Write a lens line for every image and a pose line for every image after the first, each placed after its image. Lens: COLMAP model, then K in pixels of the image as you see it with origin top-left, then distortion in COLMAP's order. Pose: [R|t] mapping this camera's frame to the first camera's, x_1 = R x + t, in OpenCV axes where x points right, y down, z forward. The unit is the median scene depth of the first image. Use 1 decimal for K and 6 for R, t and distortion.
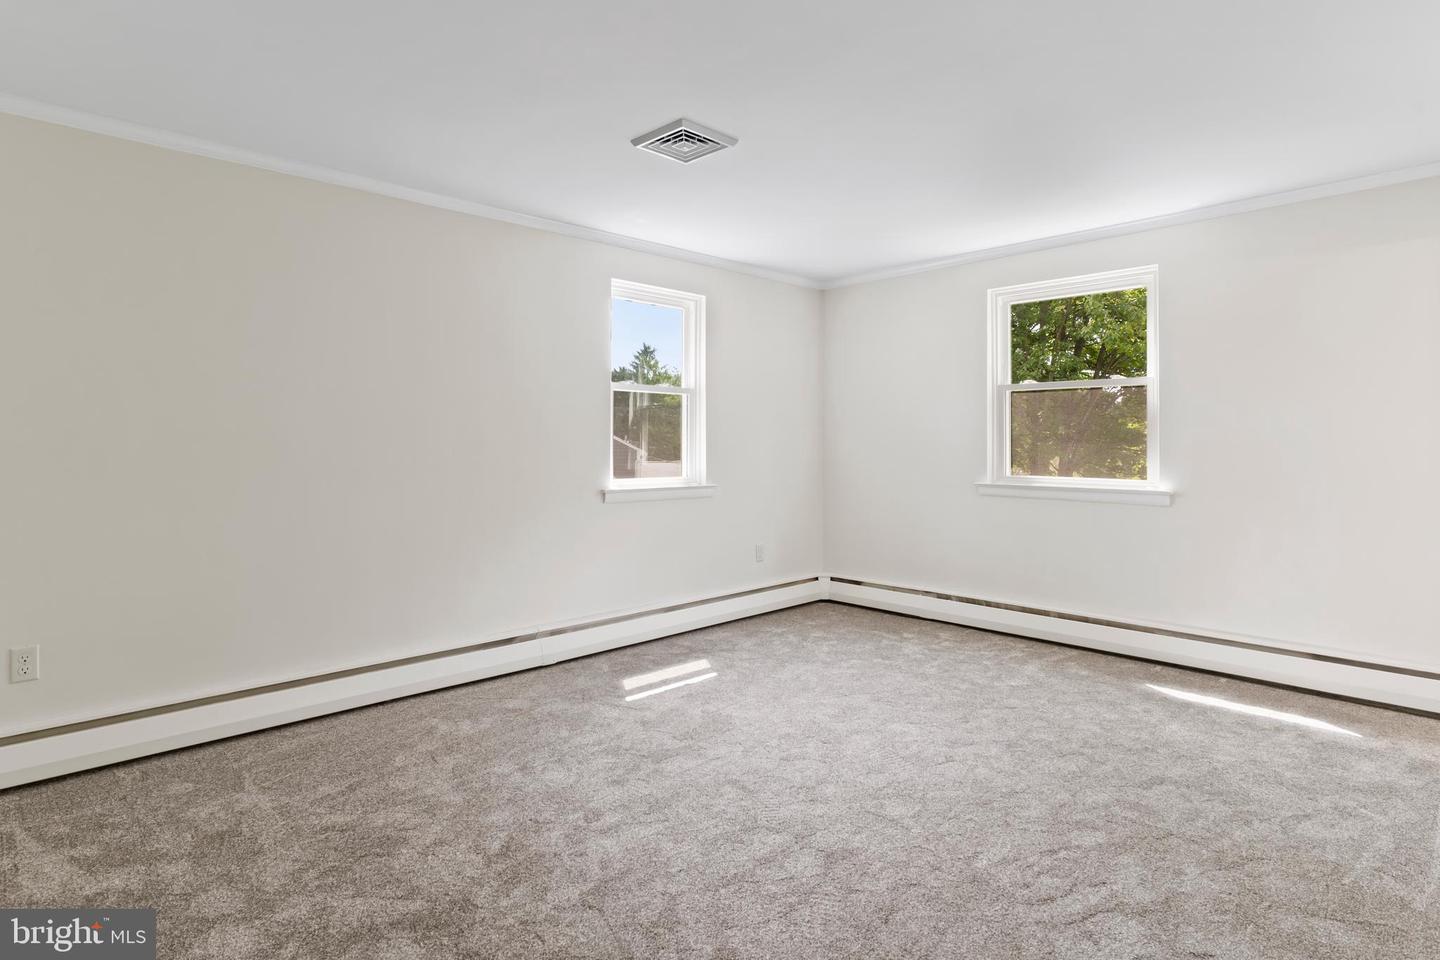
lens RADIAL K [[743.4, 0, 715.8], [0, 743.4, 447.4], [0, 0, 1]] dist [-0.001497, -0.001314]
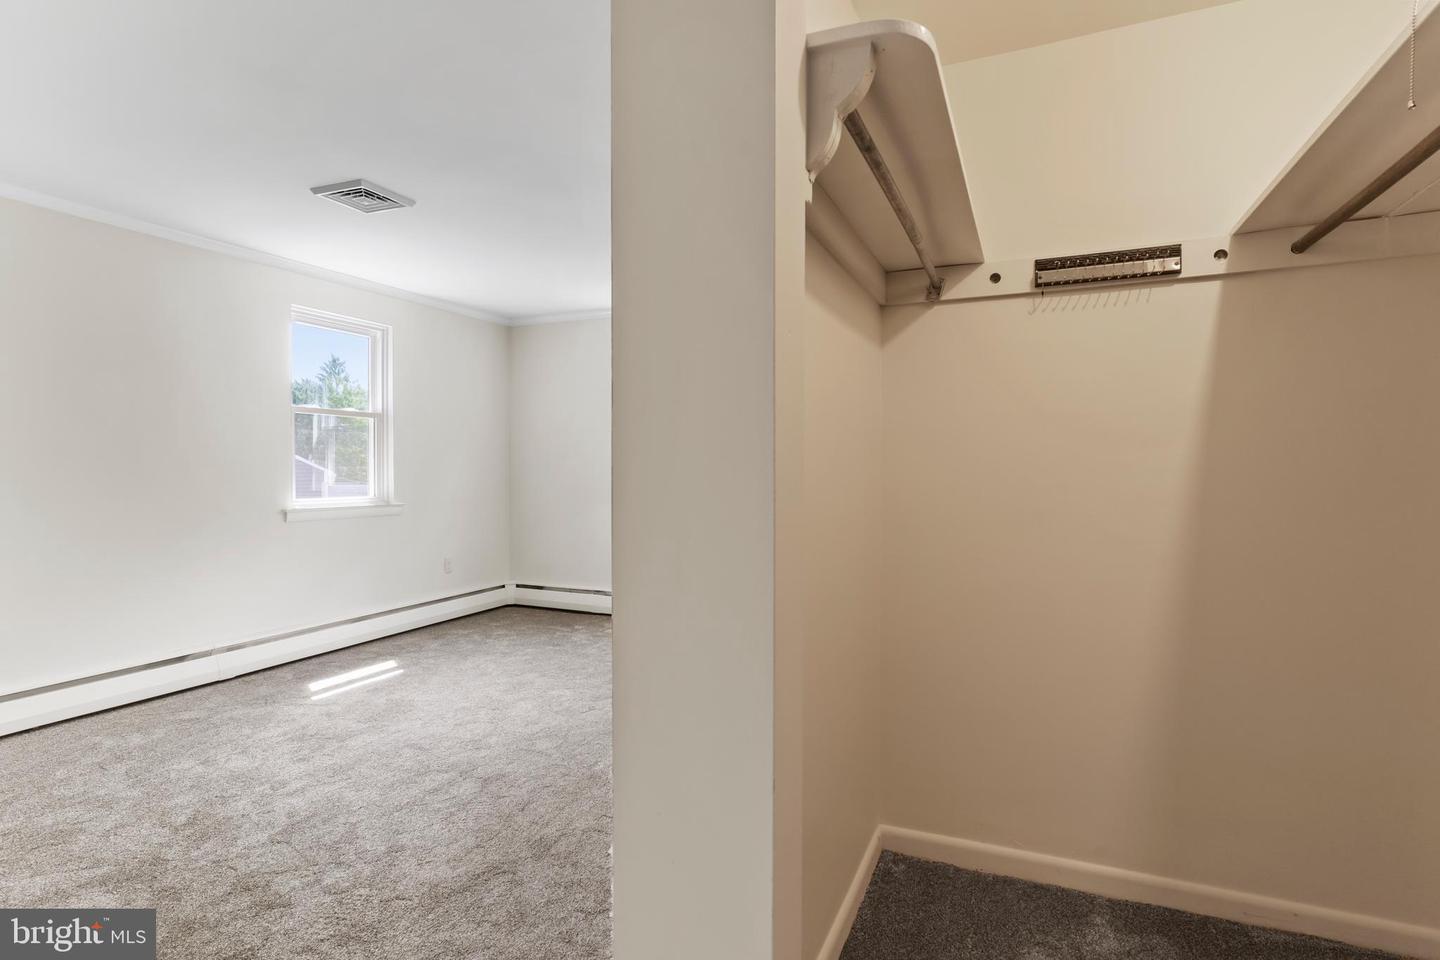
lens RADIAL K [[743.4, 0, 716.8], [0, 743.4, 490.3], [0, 0, 1]] dist [-0.001497, -0.001314]
pose [[0.928947, -0.005977, 0.370164, 0.034384], [-0.004707, 0.999598, 0.027952, -0.000757], [-0.370183, -0.027708, 0.928546, -0.253909]]
